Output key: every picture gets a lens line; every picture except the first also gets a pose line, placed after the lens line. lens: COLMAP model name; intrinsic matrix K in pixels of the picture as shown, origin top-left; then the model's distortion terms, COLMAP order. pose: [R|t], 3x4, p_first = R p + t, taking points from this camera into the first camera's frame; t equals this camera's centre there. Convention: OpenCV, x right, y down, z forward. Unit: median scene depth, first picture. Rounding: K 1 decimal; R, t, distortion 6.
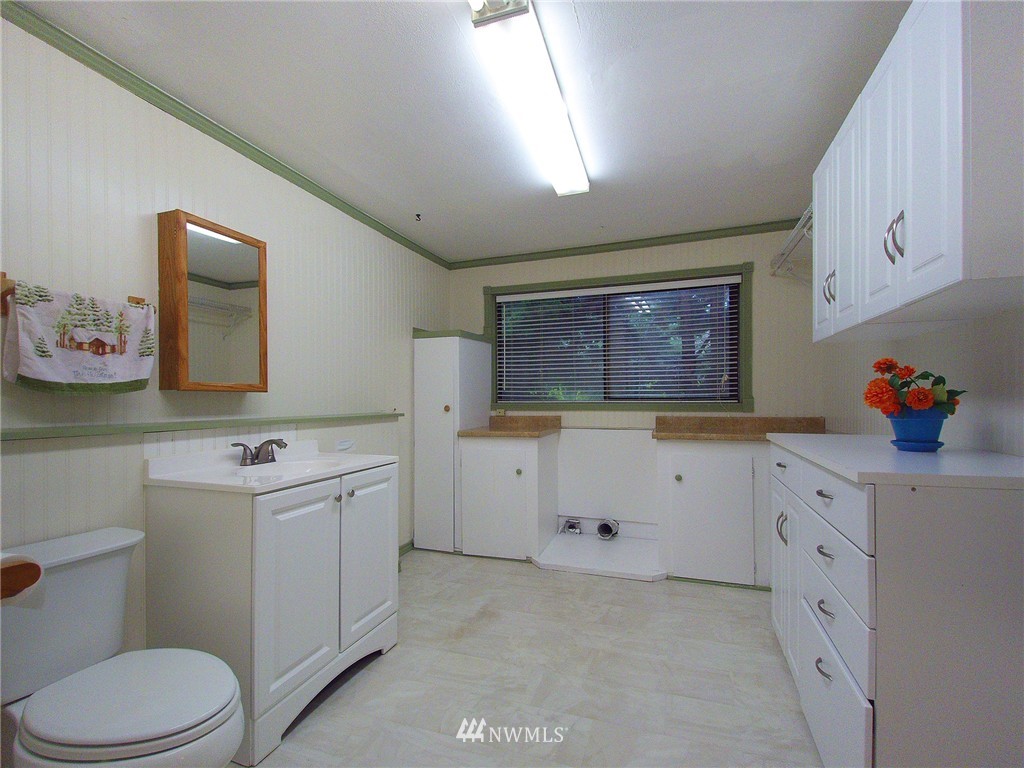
lens RADIAL K [[464.8, 0, 510.1], [0, 464.8, 396.8], [0, 0, 1]] dist [0.034015, -0.020995]
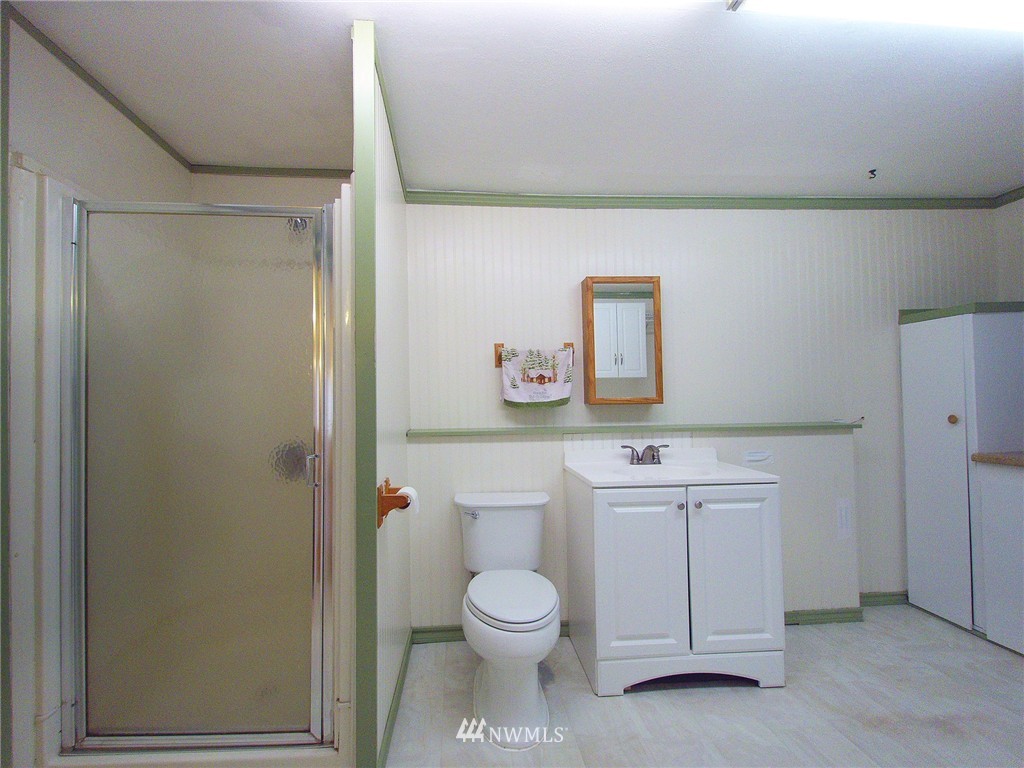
lens RADIAL K [[481.8, 0, 512.0], [0, 481.8, 384.0], [0, 0, 1]] dist [0.036974, -0.024674]
pose [[0.405520, -0.021239, -0.913839, 0.494024], [0.019356, 0.999705, -0.014645, -0.055125], [0.913881, -0.011749, 0.405812, 0.190557]]
